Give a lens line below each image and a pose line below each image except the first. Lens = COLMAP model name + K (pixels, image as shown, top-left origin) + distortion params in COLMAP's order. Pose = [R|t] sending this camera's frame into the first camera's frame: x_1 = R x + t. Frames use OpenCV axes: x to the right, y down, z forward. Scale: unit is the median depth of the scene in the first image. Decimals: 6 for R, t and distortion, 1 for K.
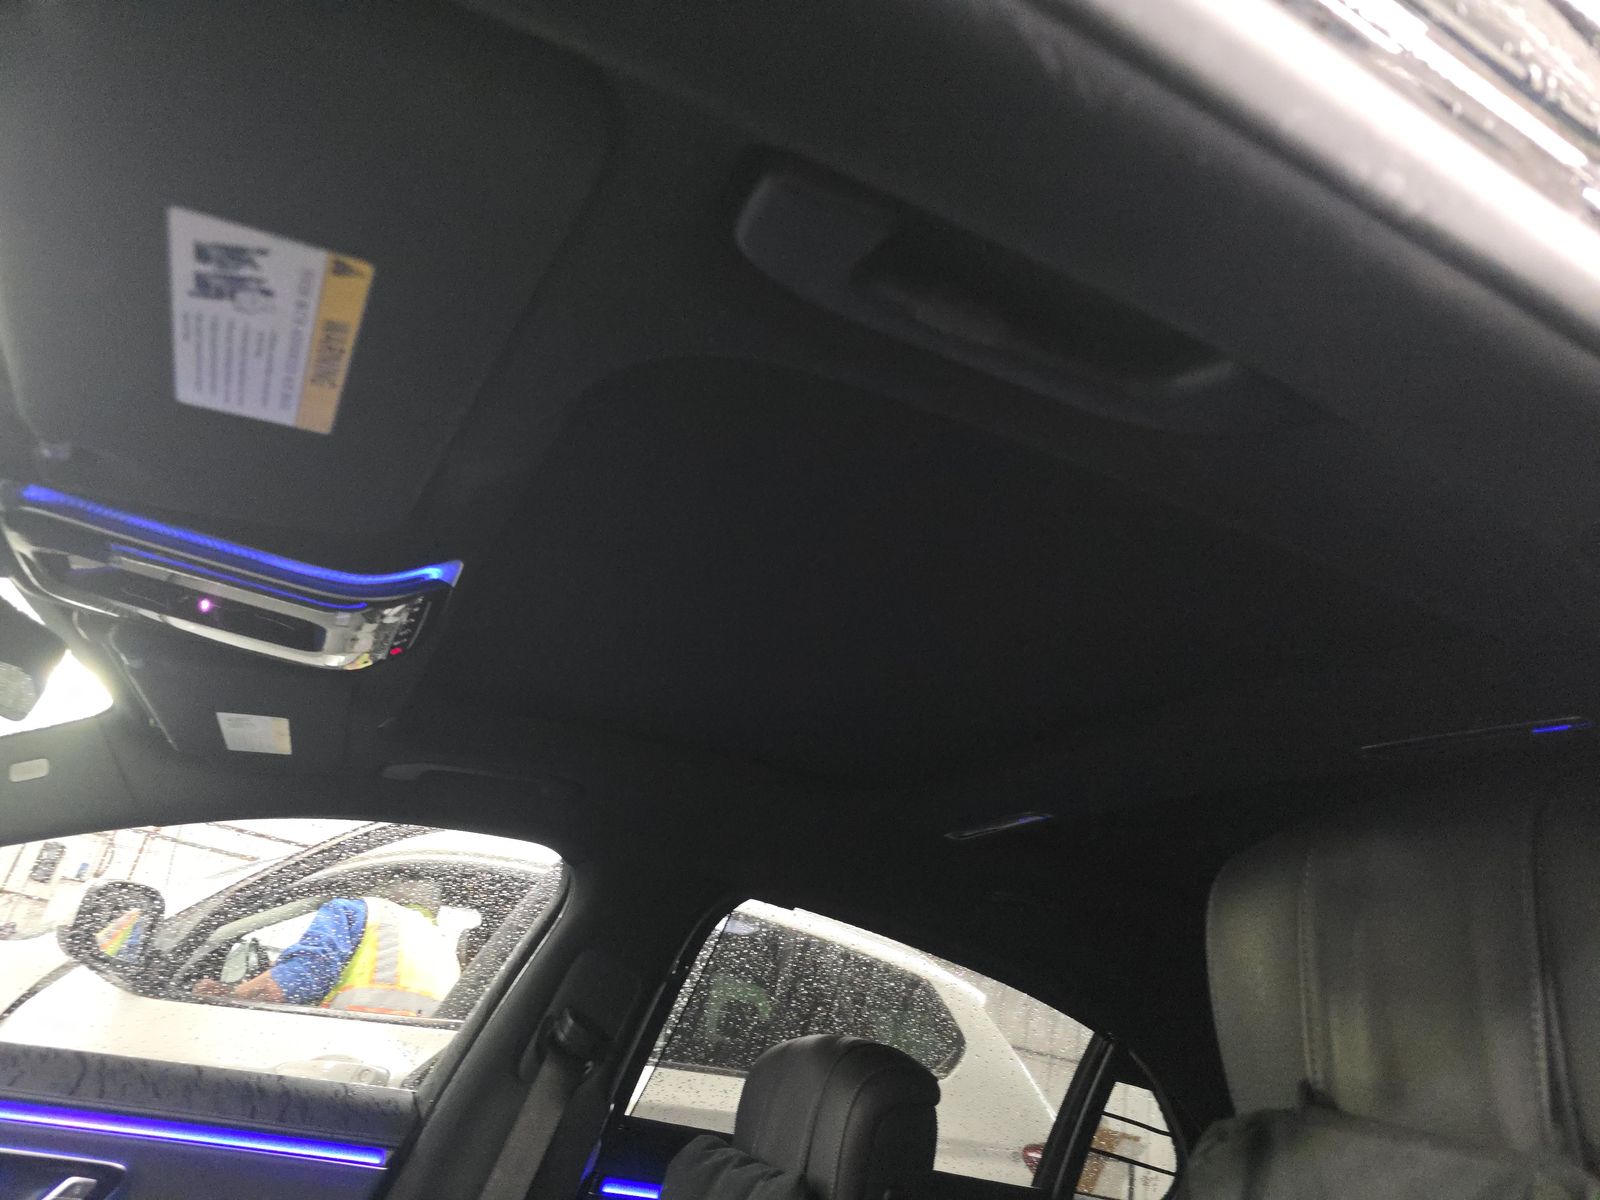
lens RADIAL K [[1039.7, 0, 802.4], [0, 1039.7, 642.4], [0, 0, 1]] dist [-0.001743, 0.000397]
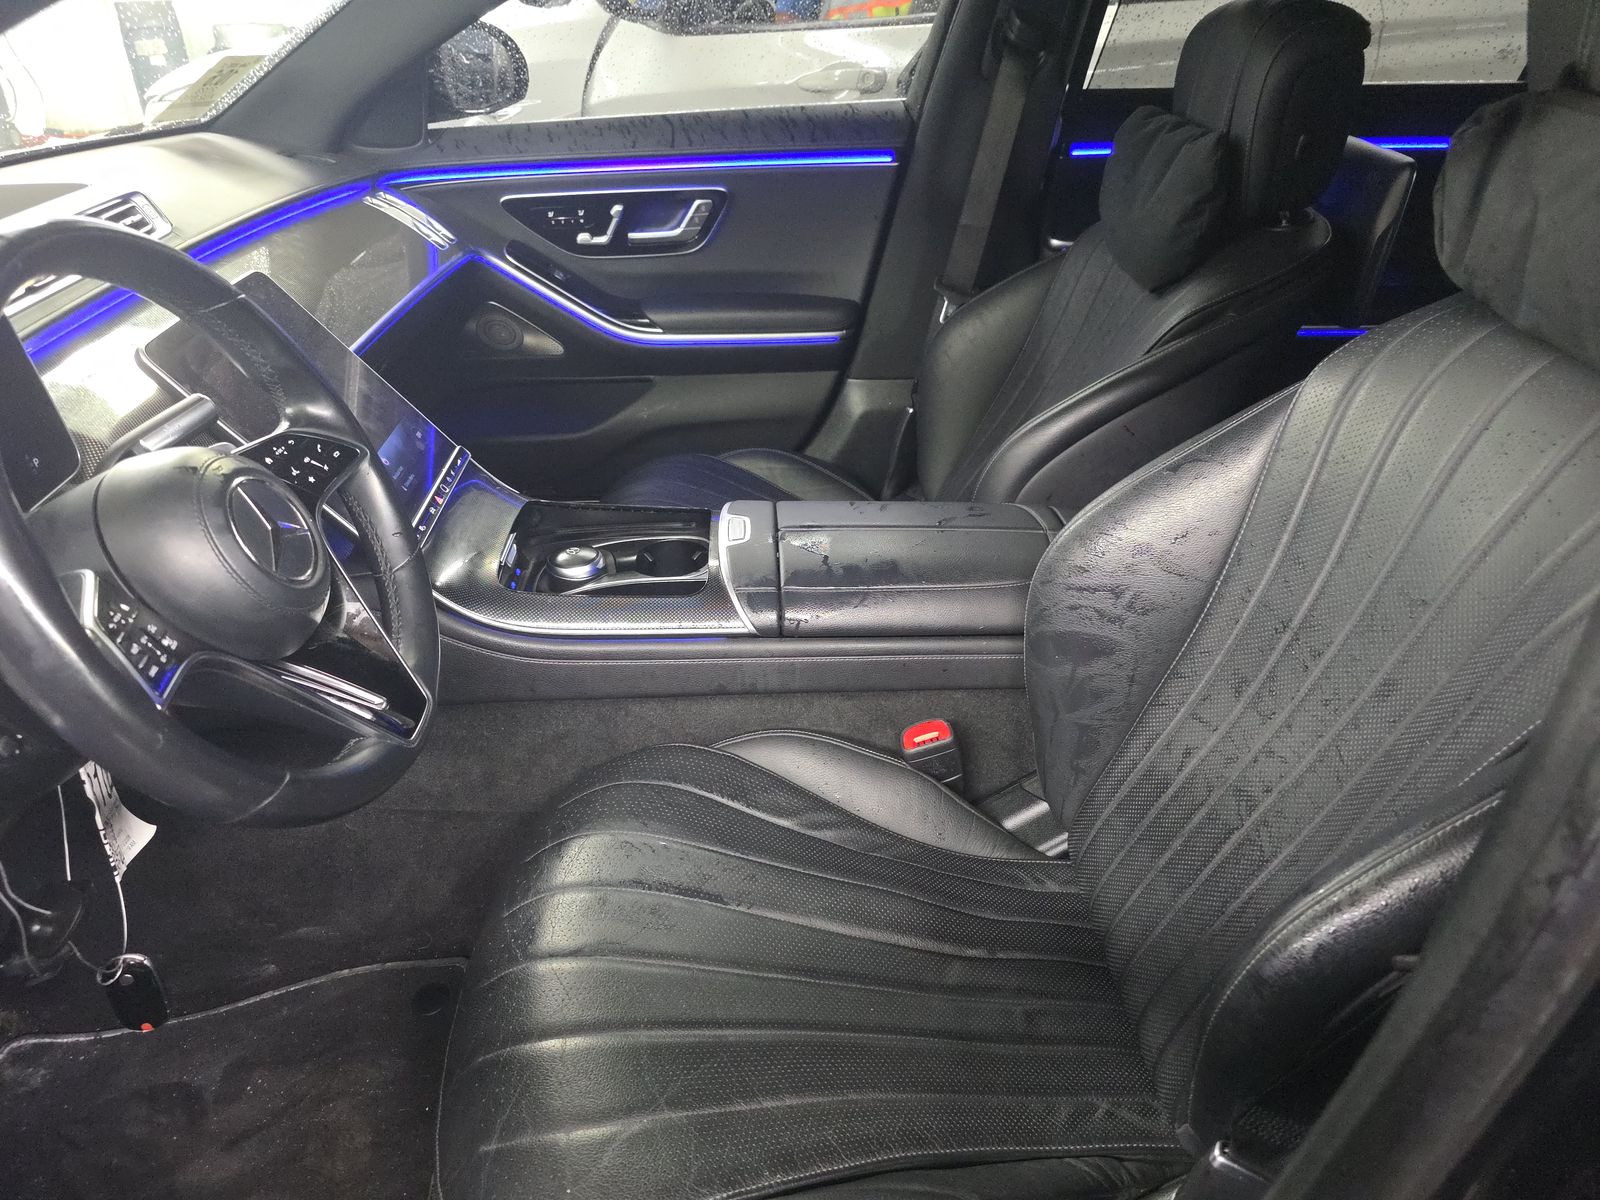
lens RADIAL K [[1039.7, 0, 802.4], [0, 1039.7, 642.4], [0, 0, 1]] dist [-0.001743, 0.000397]
pose [[0.892343, 0.072685, -0.445468, 0.114172], [0.324393, 0.582964, 0.744931, -0.150163], [0.313837, -0.809240, 0.496625, -0.165470]]
